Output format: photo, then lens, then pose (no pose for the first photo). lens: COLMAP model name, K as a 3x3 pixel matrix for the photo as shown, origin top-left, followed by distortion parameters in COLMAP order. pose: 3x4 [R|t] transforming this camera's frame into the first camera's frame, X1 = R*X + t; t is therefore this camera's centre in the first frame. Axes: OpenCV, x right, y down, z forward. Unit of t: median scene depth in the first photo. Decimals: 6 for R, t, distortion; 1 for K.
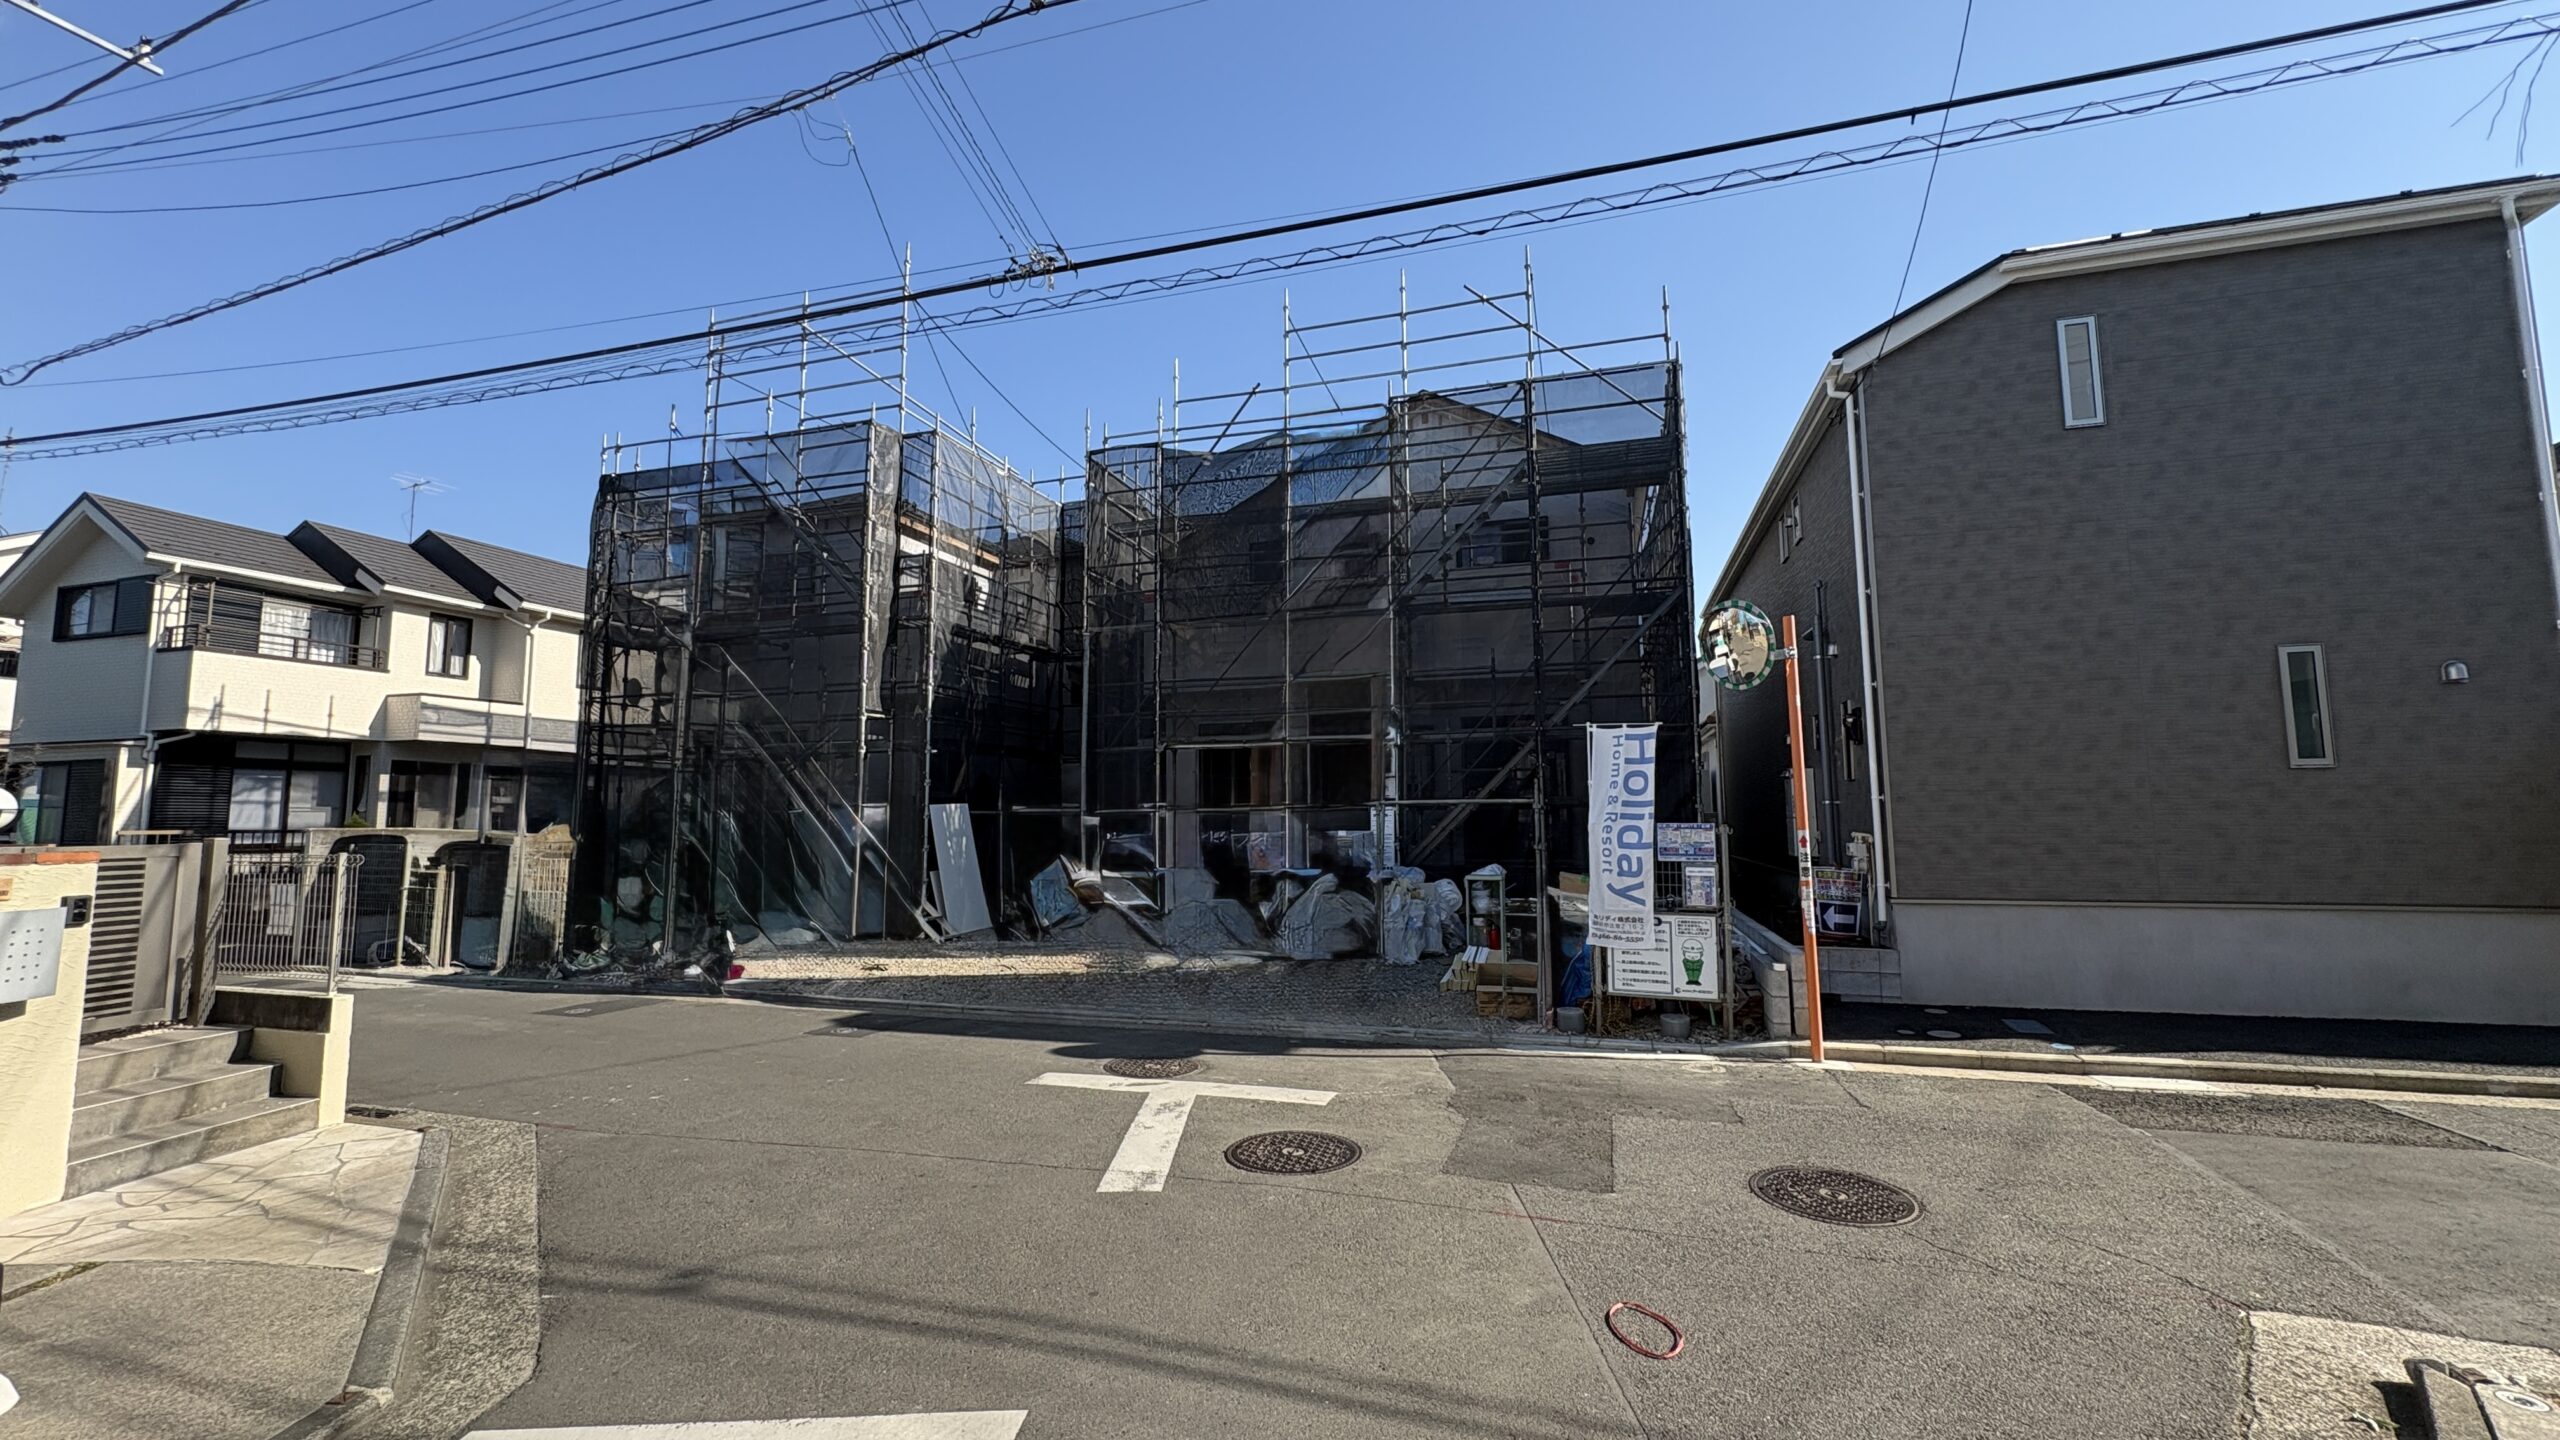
lens RADIAL K [[1014.6, 0, 1280.0], [0, 1014.6, 720.0], [0, 0, 1]] dist [-0.000109, 0.000189]
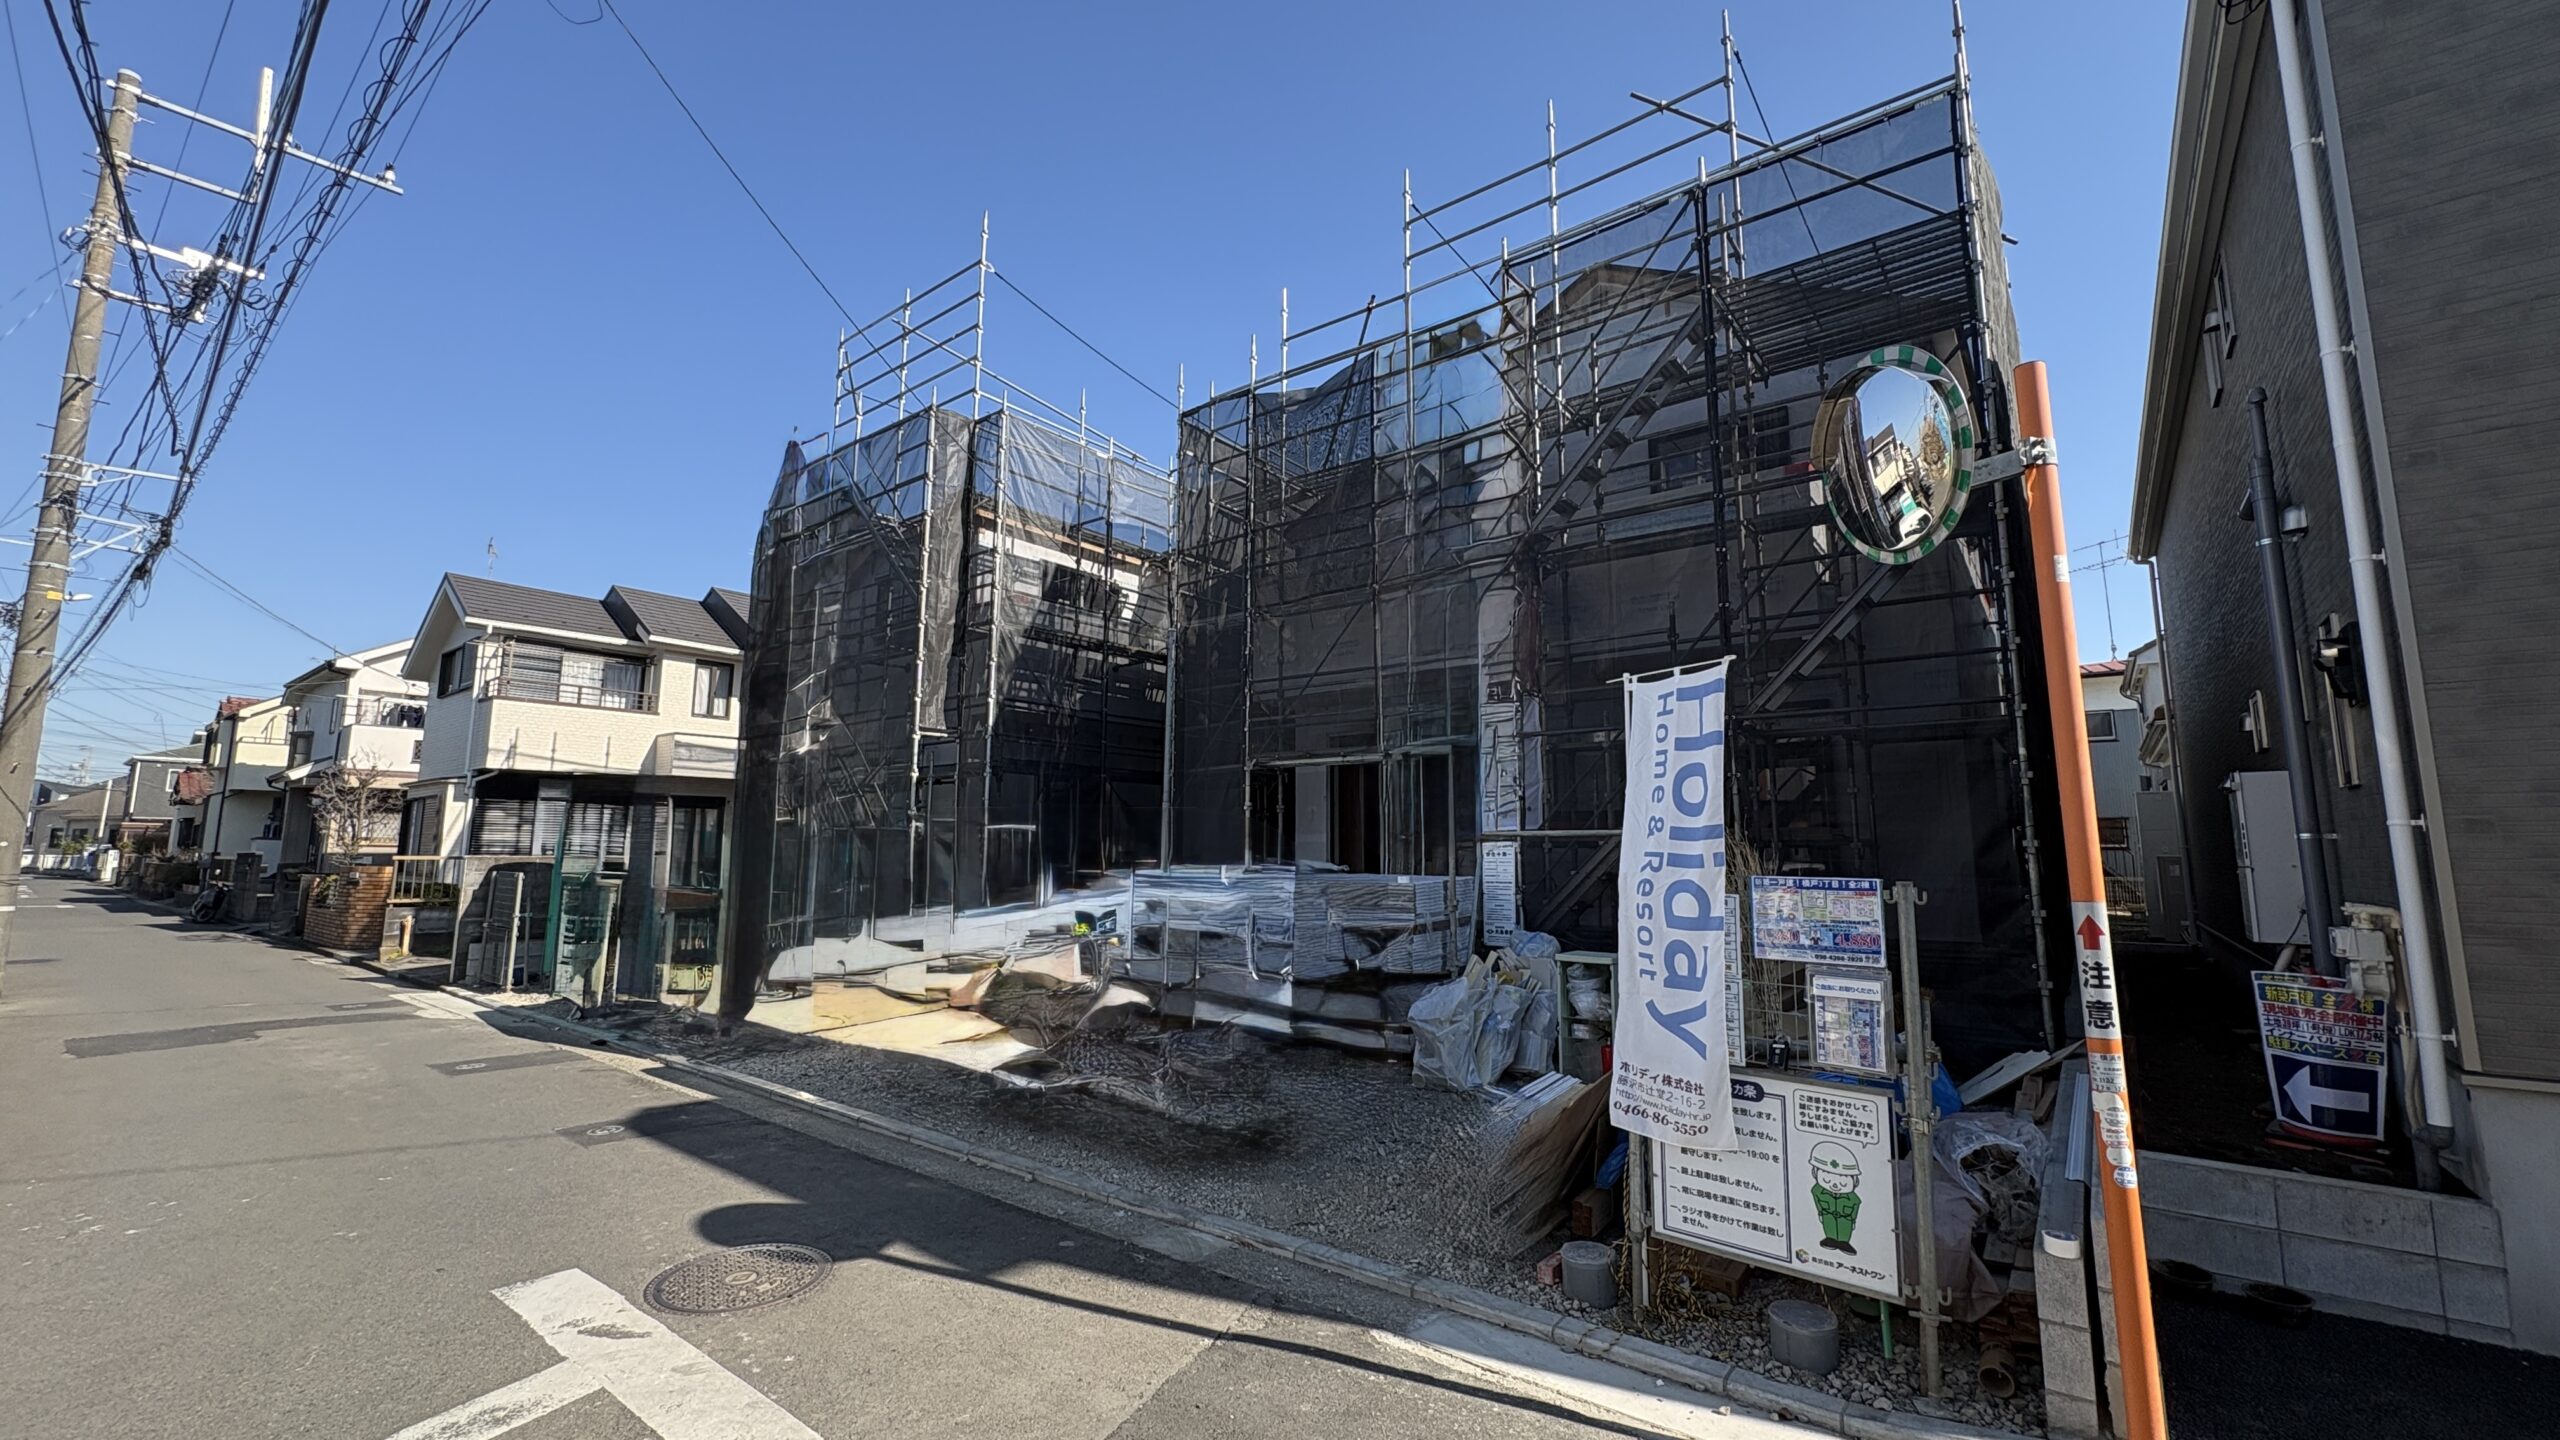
lens RADIAL K [[1014.6, 0, 1280.0], [0, 1014.6, 720.0], [0, 0, 1]] dist [-0.000109, 0.000189]
pose [[0.932762, -0.036652, -0.358625, 0.193734], [0.023839, 0.998912, -0.040088, 0.024984], [0.359704, 0.028843, 0.932621, 0.277756]]
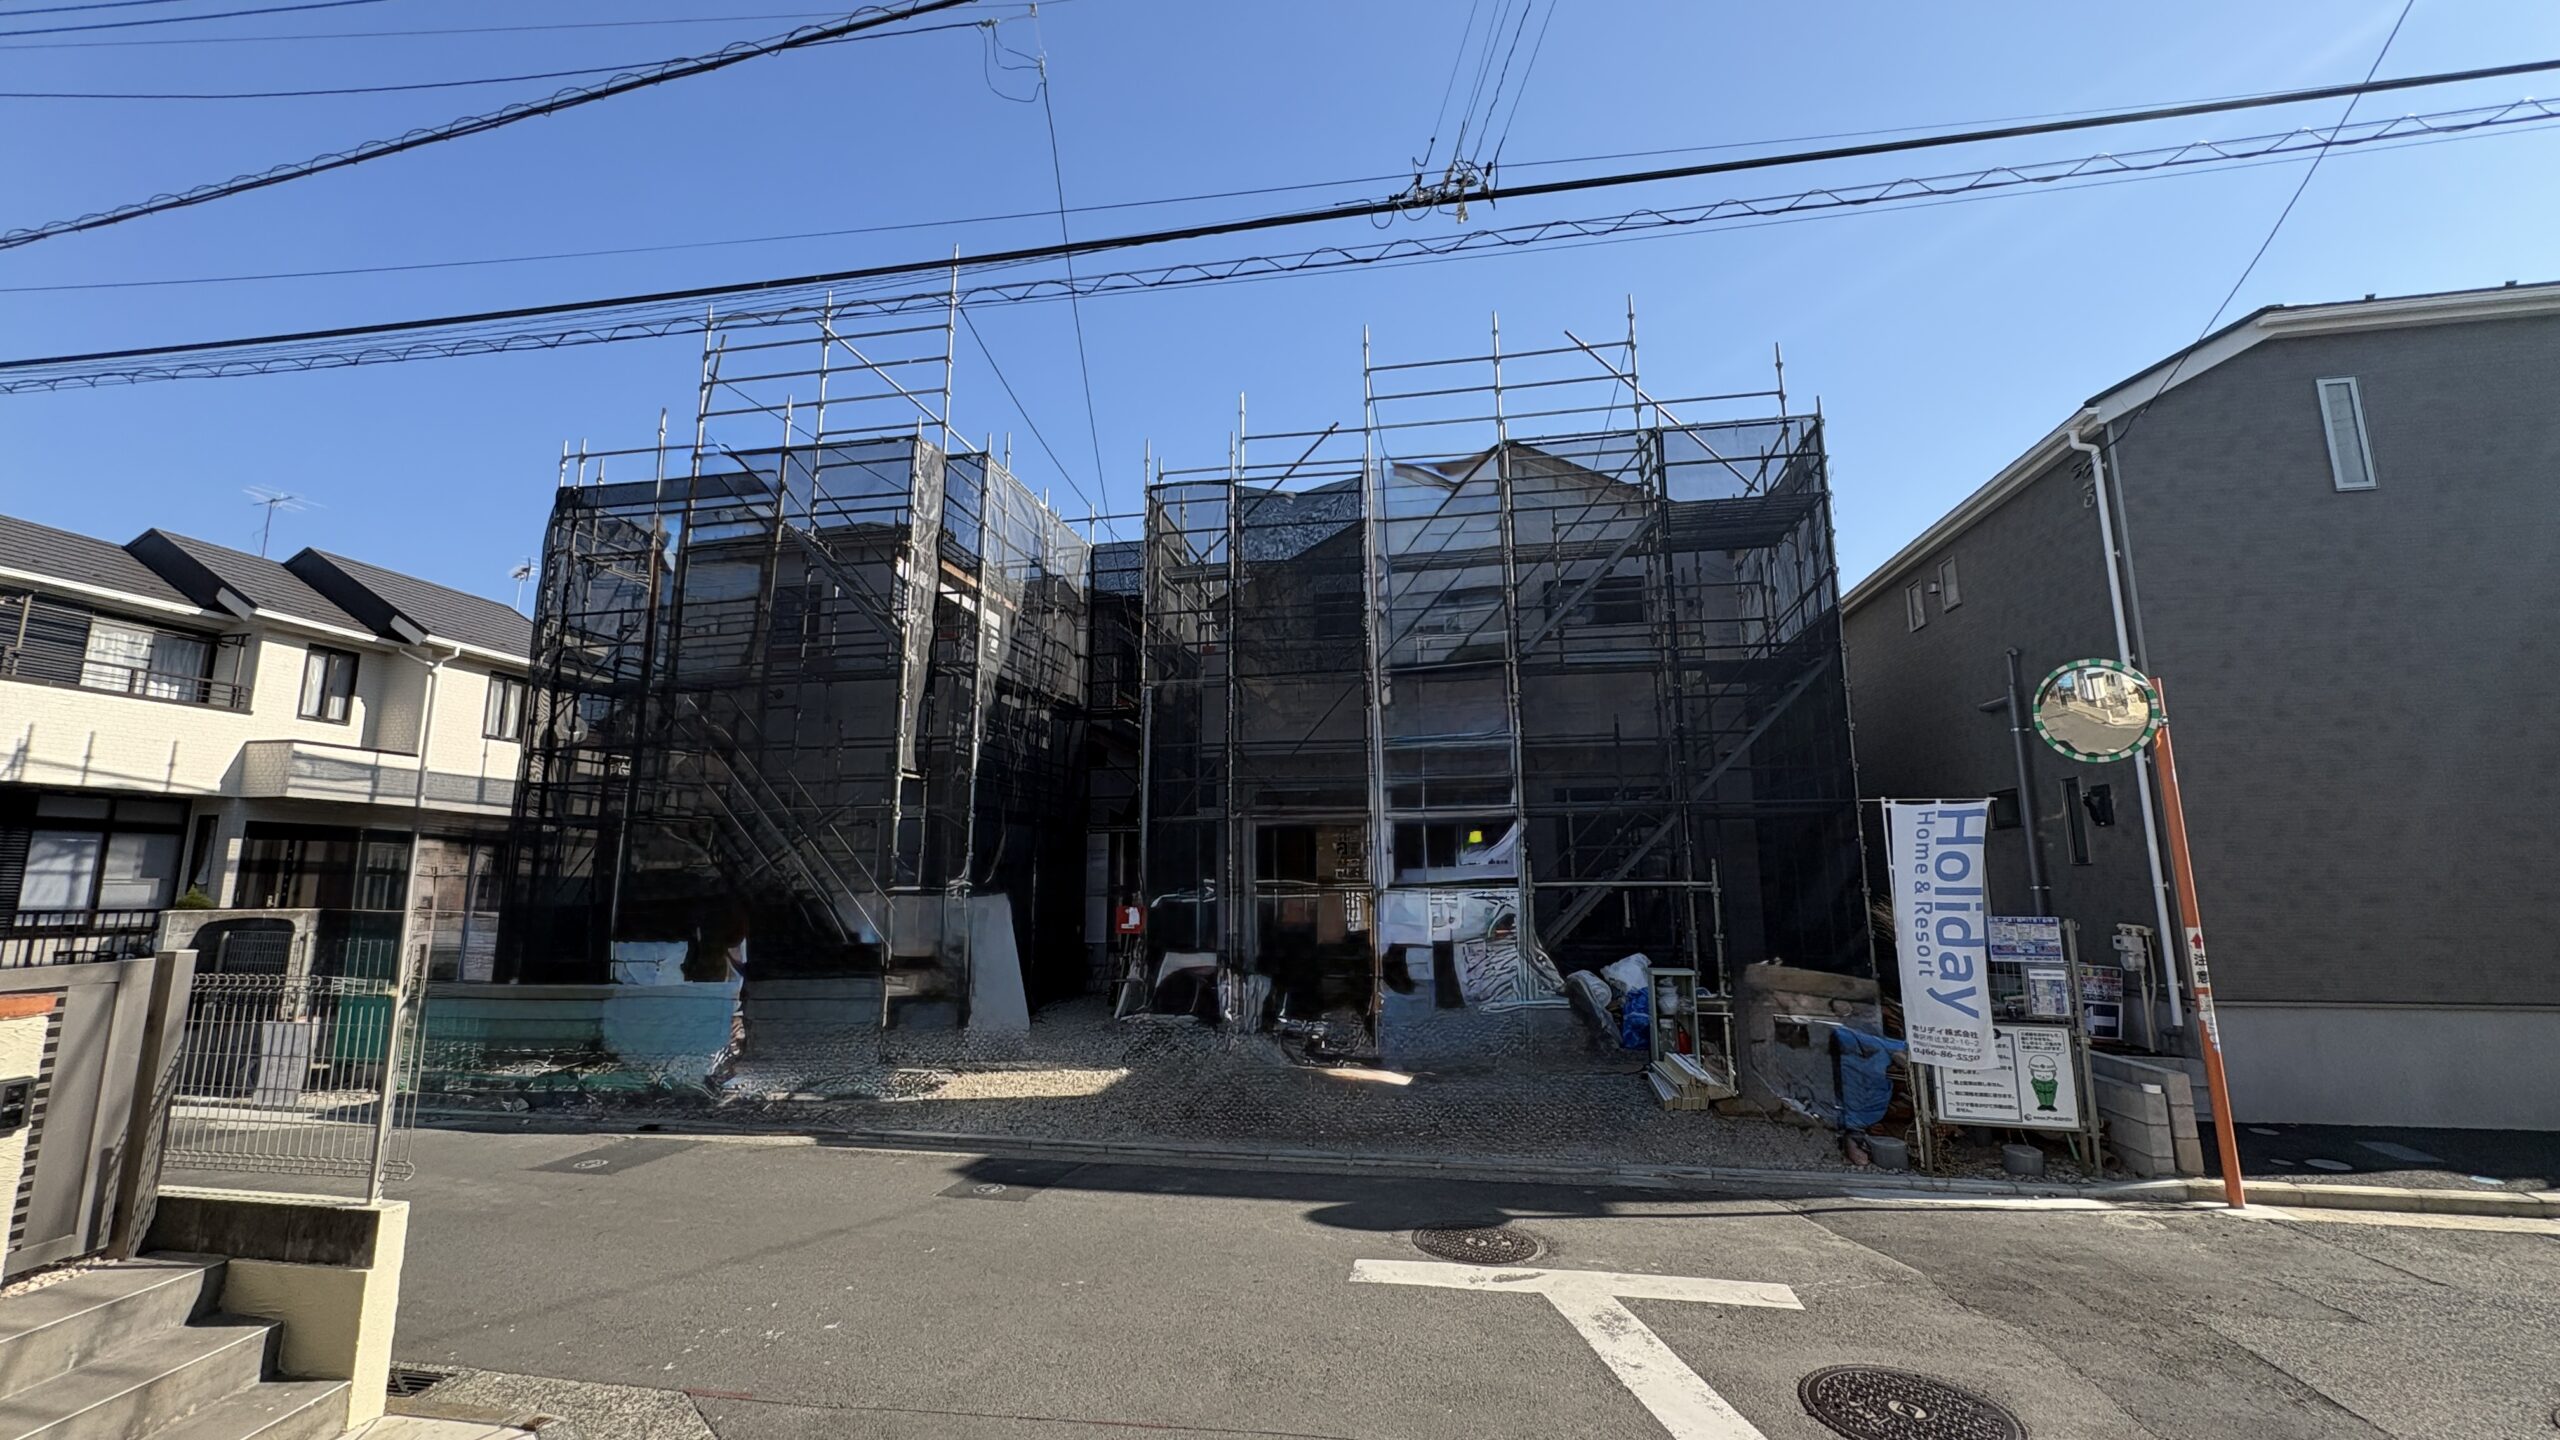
lens RADIAL K [[1014.6, 0, 1280.0], [0, 1014.6, 720.0], [0, 0, 1]] dist [-0.000109, 0.000189]
pose [[0.993522, 0.022826, 0.111327, -0.183011], [-0.015239, 0.997533, -0.068529, 0.002221], [-0.112616, 0.066389, 0.991418, 0.117735]]
